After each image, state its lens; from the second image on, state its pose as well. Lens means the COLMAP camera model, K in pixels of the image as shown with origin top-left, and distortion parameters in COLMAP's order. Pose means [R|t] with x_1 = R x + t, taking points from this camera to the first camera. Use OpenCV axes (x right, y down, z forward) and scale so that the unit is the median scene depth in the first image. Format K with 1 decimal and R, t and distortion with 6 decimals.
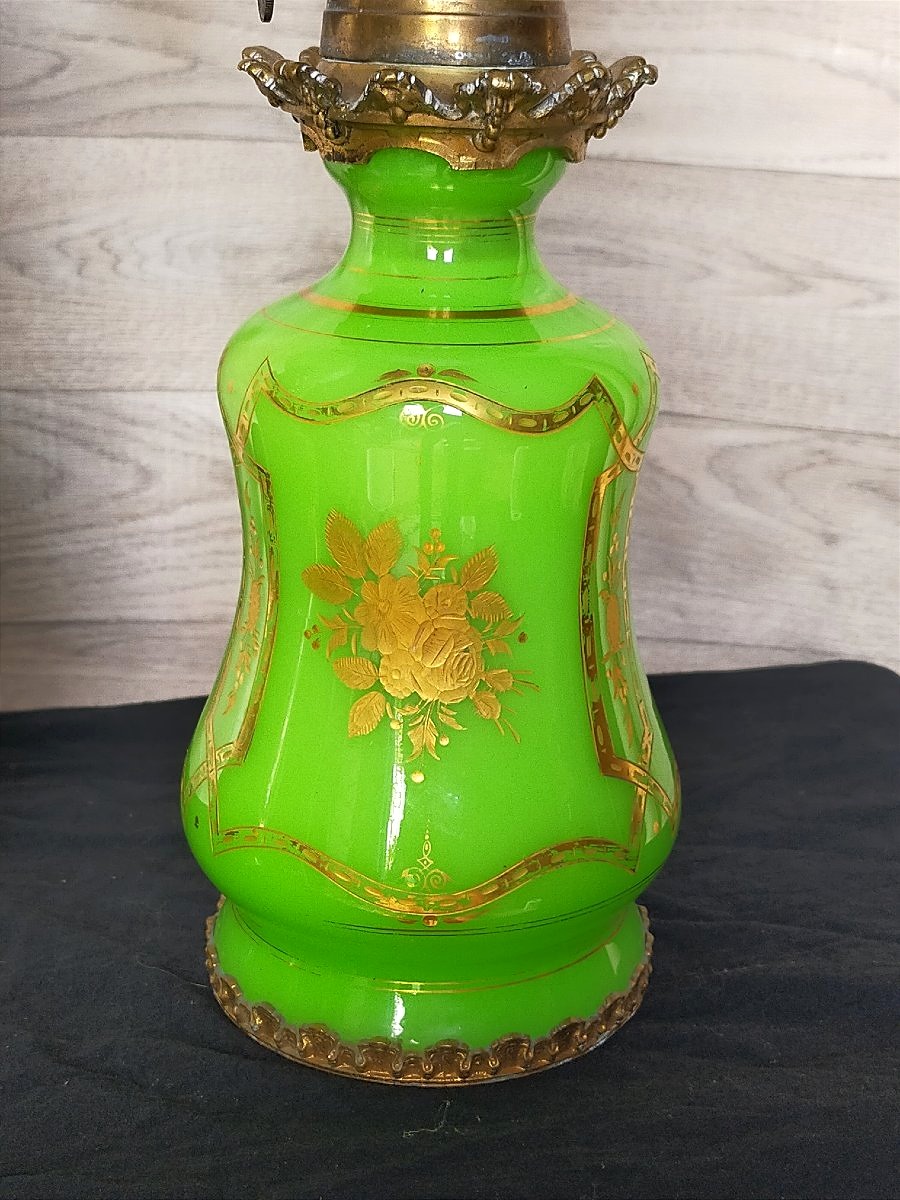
lens RADIAL K [[1811.8, 0, 450.0], [0, 1811.8, 600.0], [0, 0, 1]] dist [0.121485, -0.131397]
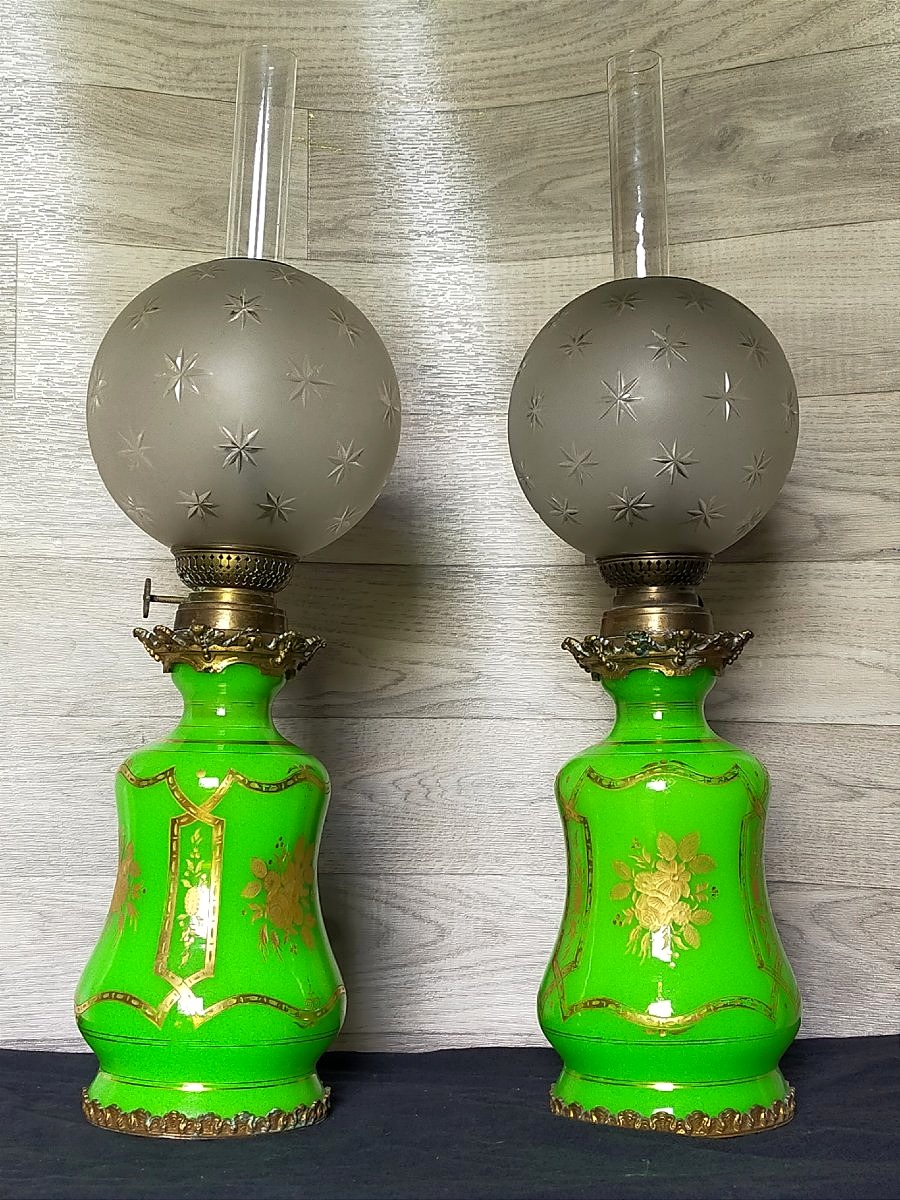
lens RADIAL K [[1811.8, 0, 450.0], [0, 1811.8, 600.0], [0, 0, 1]] dist [0.121485, -0.131397]
pose [[0.993539, -0.033685, -0.108376, 0.017002], [-0.009706, 0.926217, -0.376867, 0.269422], [0.113074, 0.375484, 0.919906, -0.554905]]
